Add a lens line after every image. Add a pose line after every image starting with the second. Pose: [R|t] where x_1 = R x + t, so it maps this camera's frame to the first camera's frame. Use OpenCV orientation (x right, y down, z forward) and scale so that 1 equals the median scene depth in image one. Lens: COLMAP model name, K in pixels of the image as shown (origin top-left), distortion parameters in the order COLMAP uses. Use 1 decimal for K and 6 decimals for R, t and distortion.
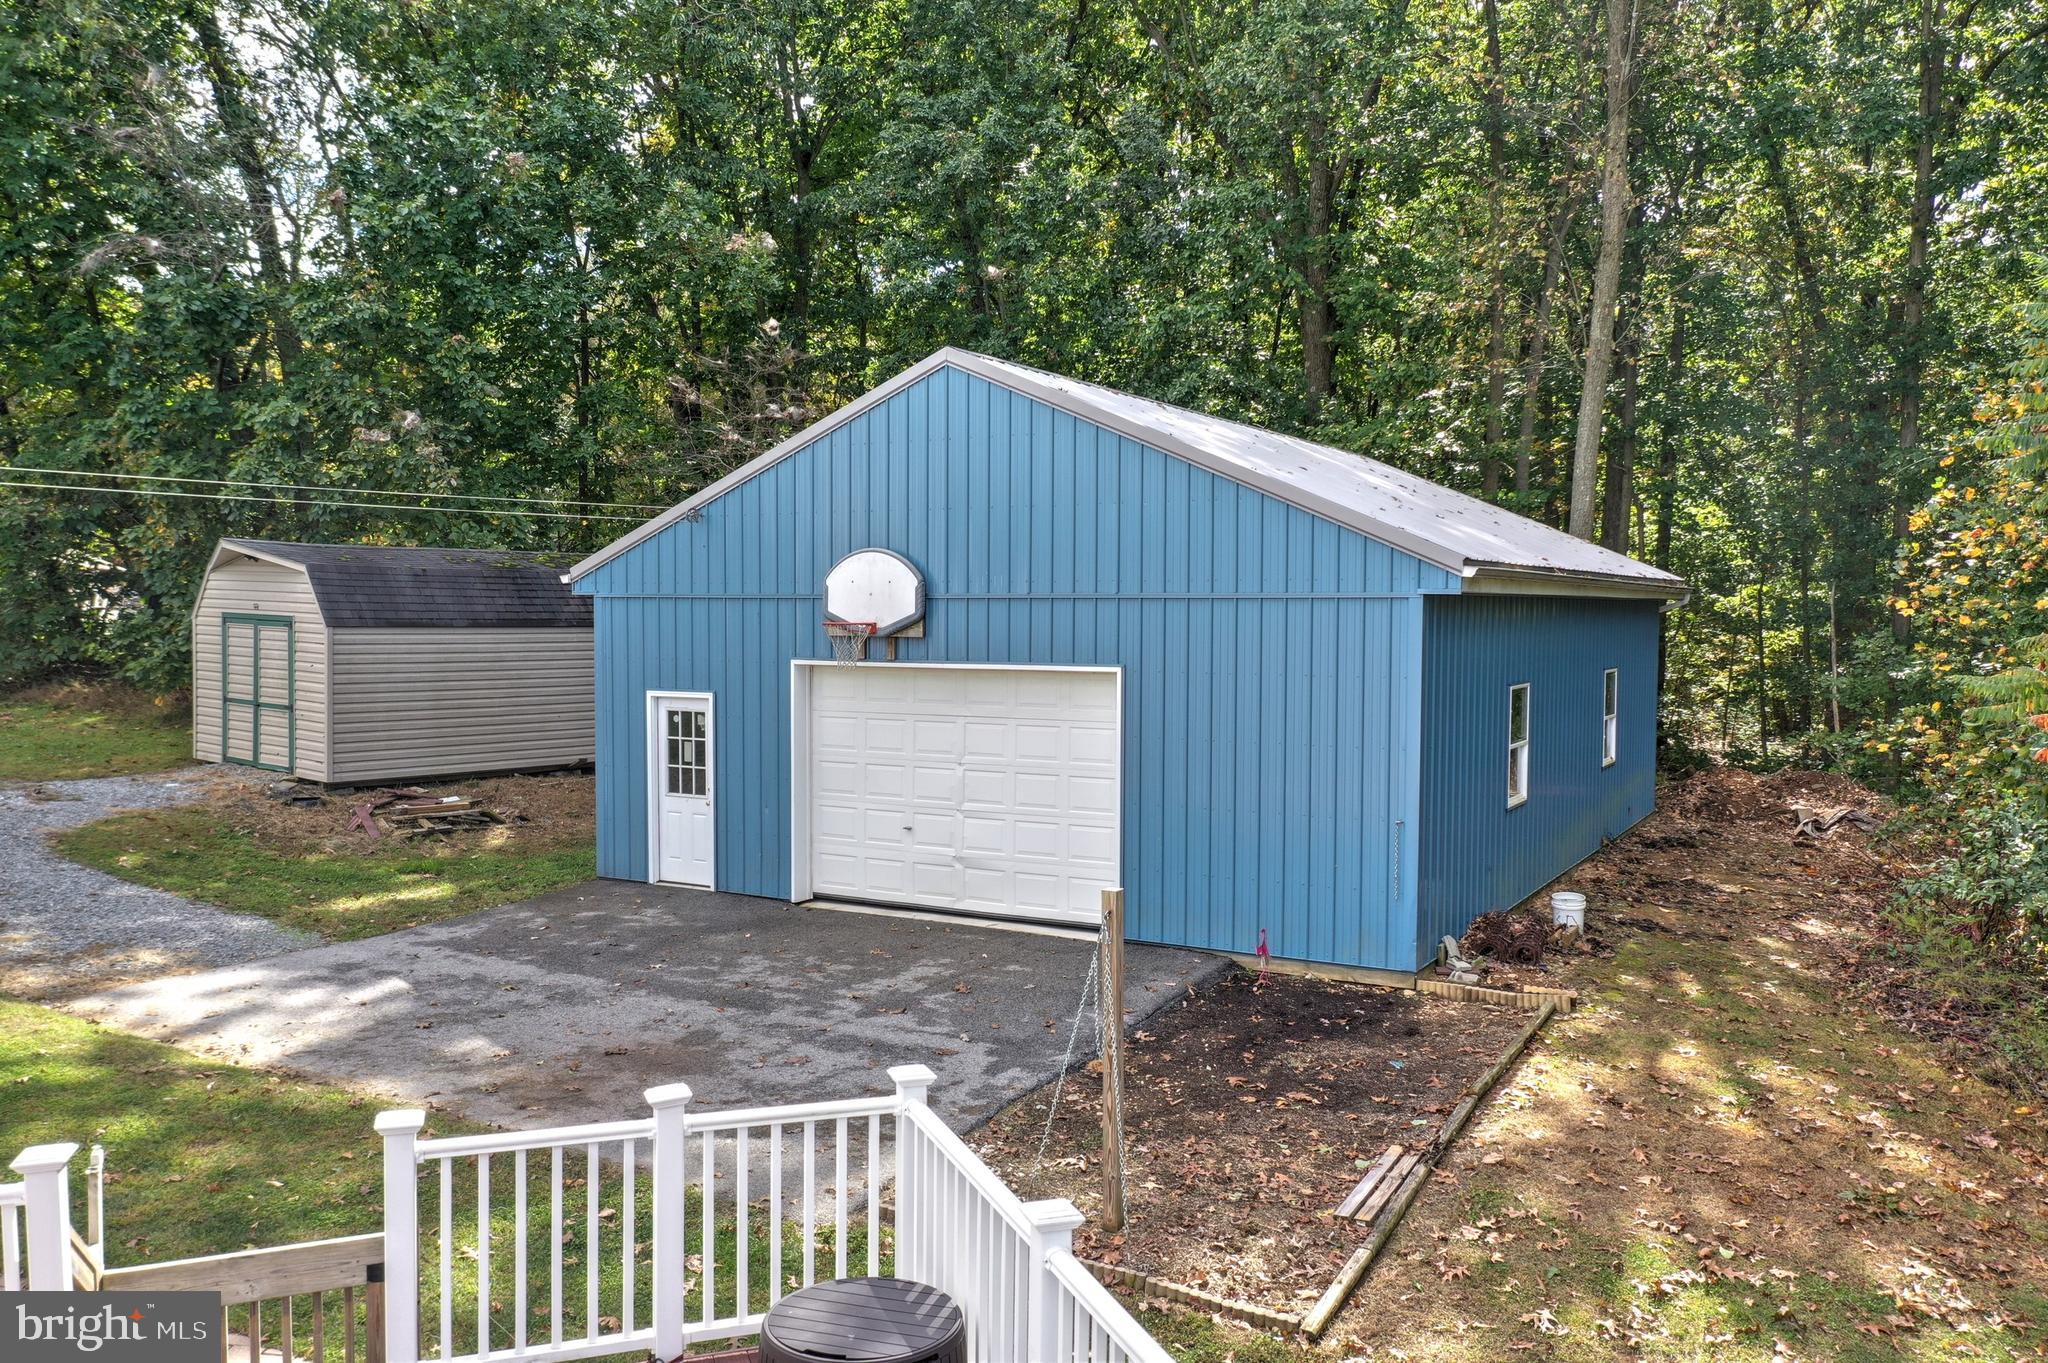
lens RADIAL K [[1692.8, 0, 974.7], [0, 1692.8, 680.6], [0, 0, 1]] dist [0.001228, -0.004666]
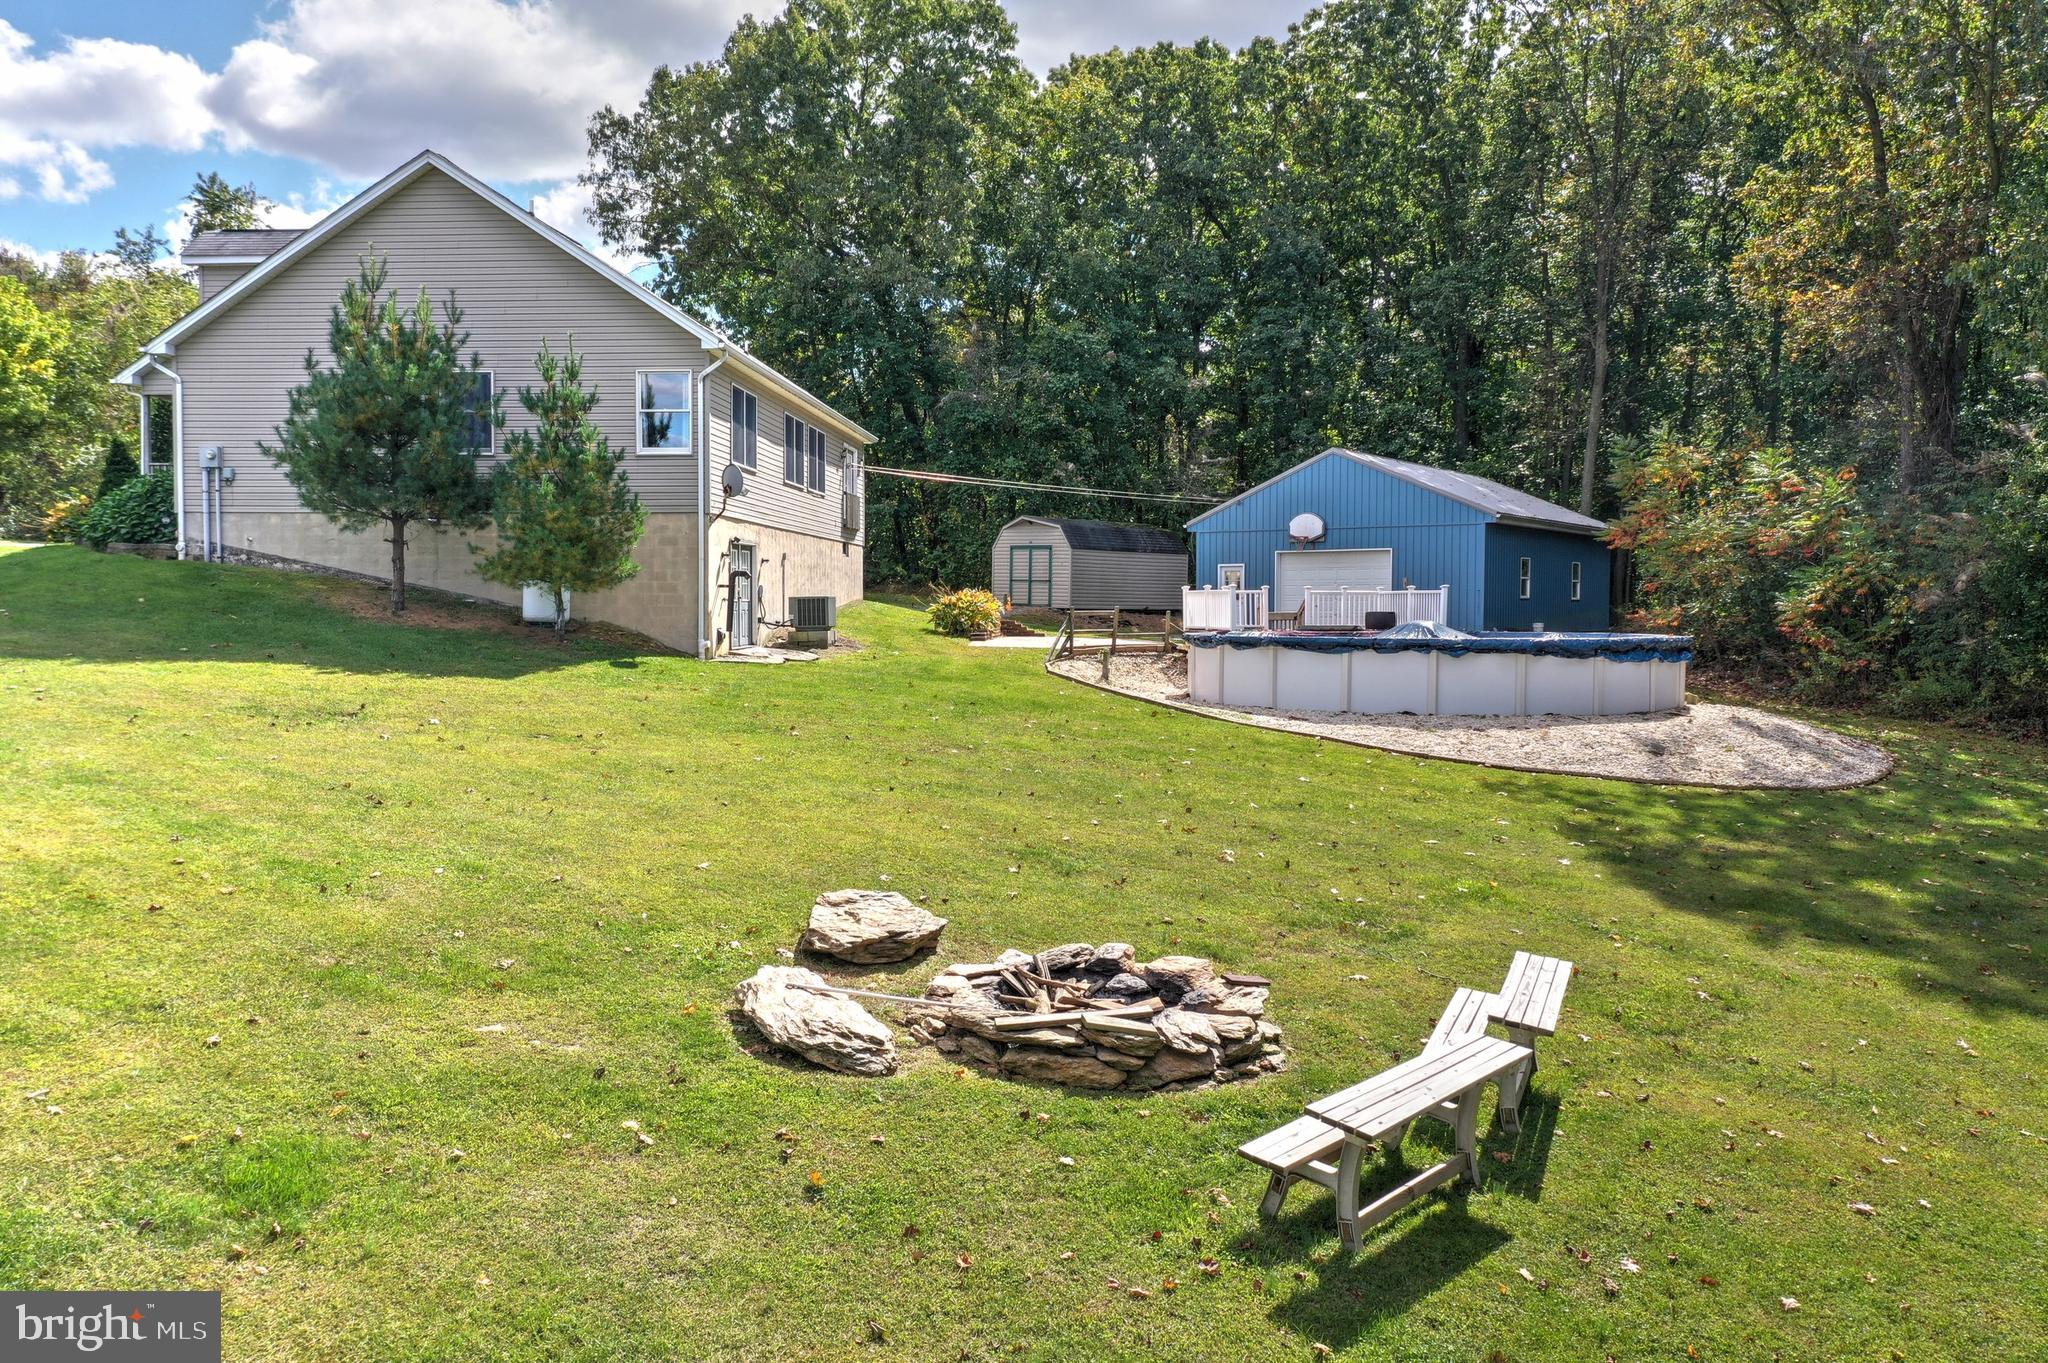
lens RADIAL K [[1692.8, 0, 974.7], [0, 1692.8, 680.6], [0, 0, 1]] dist [0.001228, -0.004666]
pose [[0.995457, 0.000960, -0.095211, -0.273256], [-0.001322, 0.999992, -0.003737, 0.178073], [0.095207, 0.003846, 0.995450, -1.576105]]
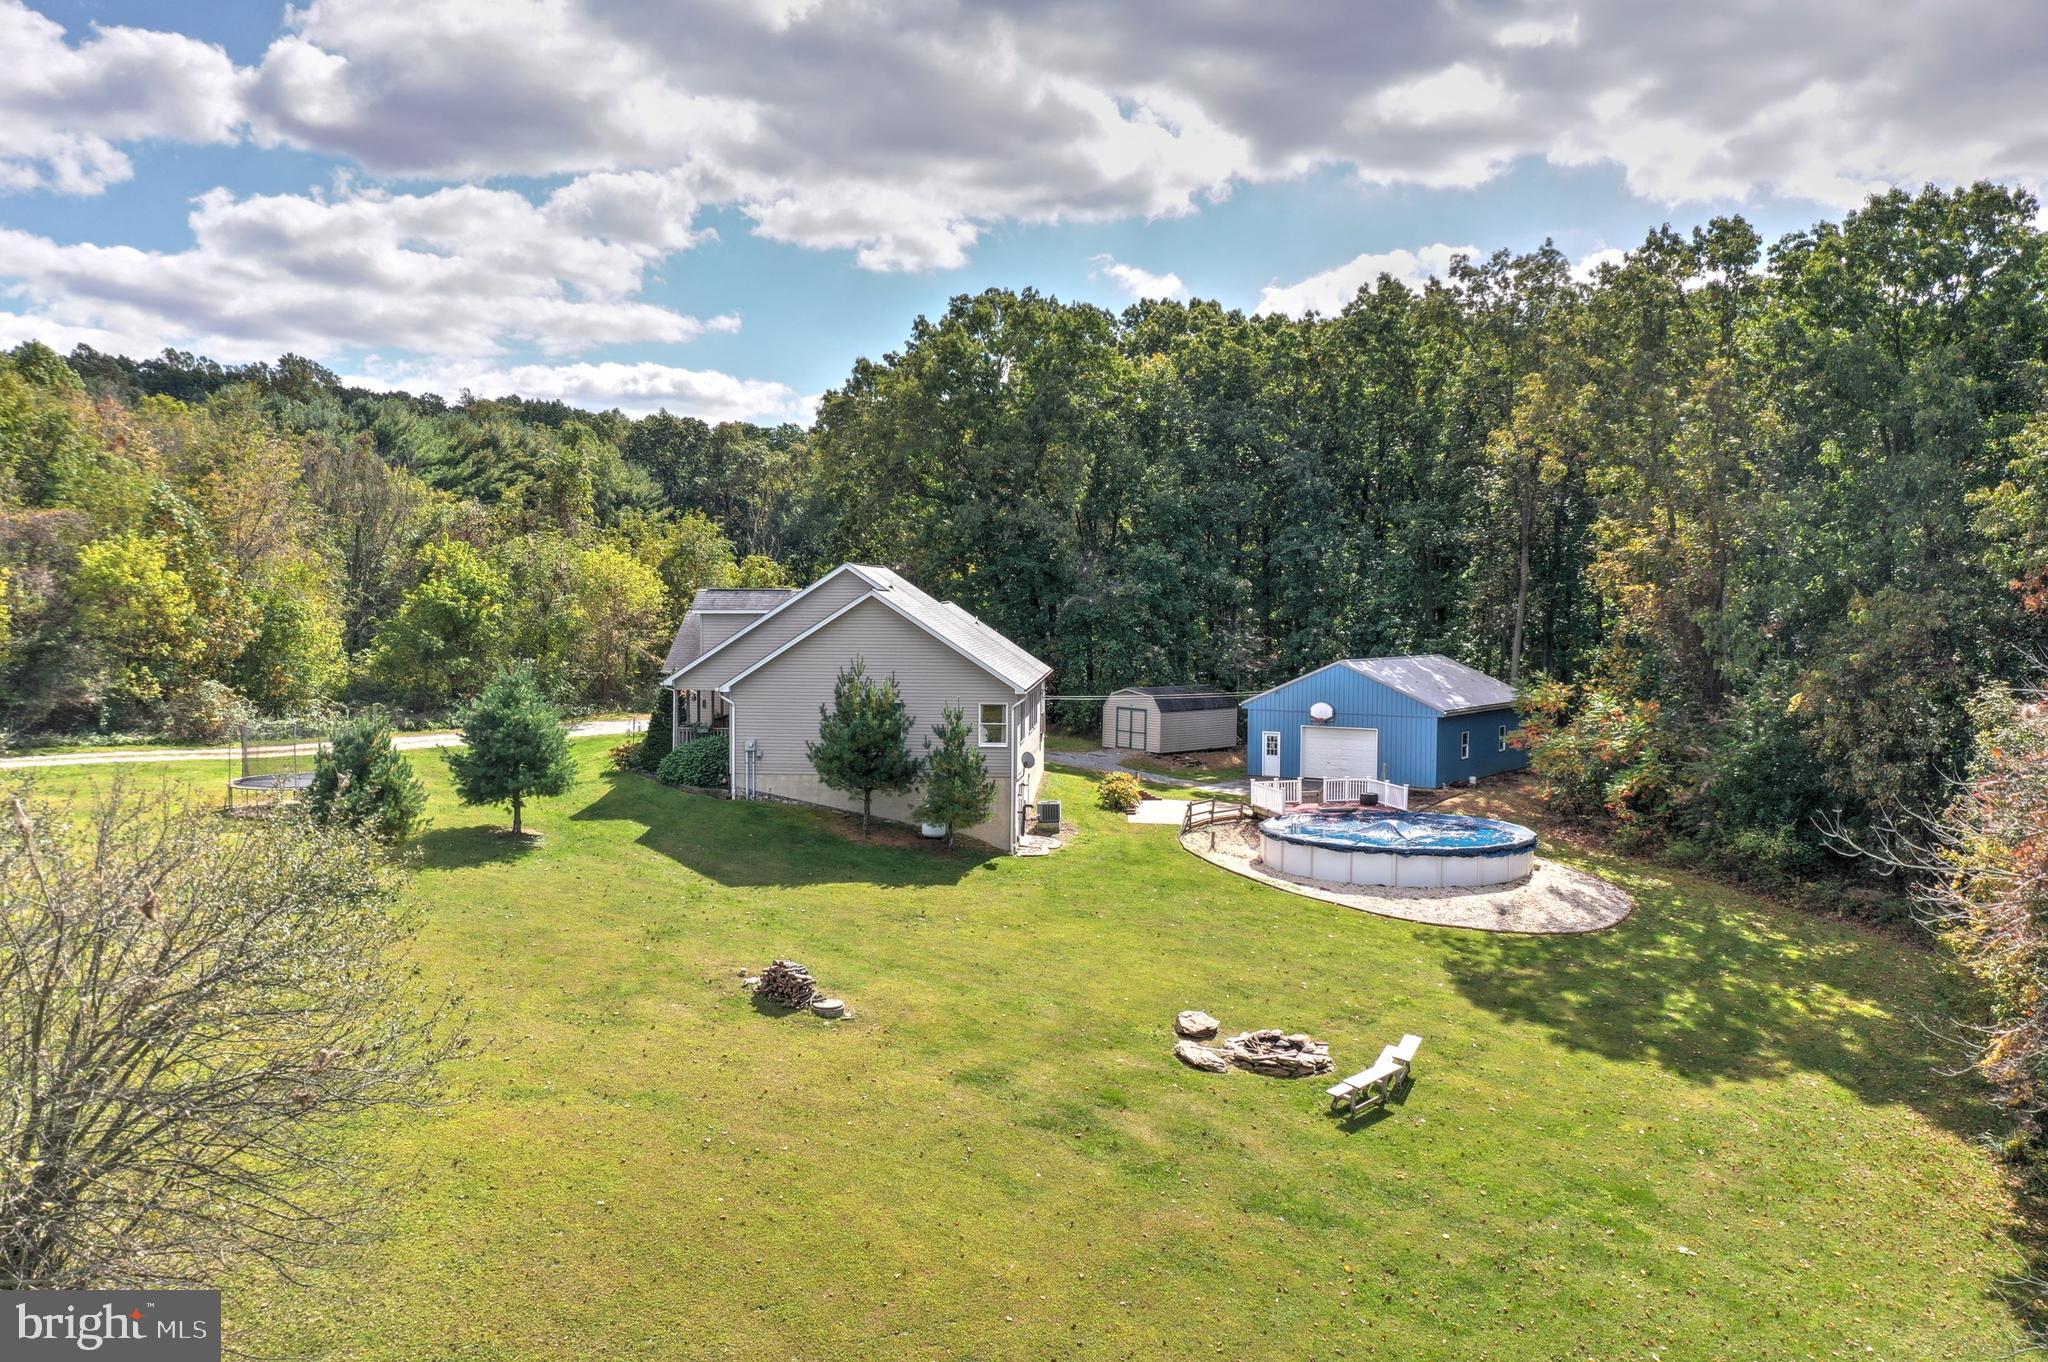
lens RADIAL K [[1692.8, 0, 974.7], [0, 1692.8, 680.1], [0, 0, 1]] dist [0.001228, -0.004666]
pose [[0.995629, 0.002870, -0.093352, -0.431407], [-0.002904, 0.999996, -0.000232, -0.100453], [0.093351, 0.000502, 0.995633, -2.796402]]
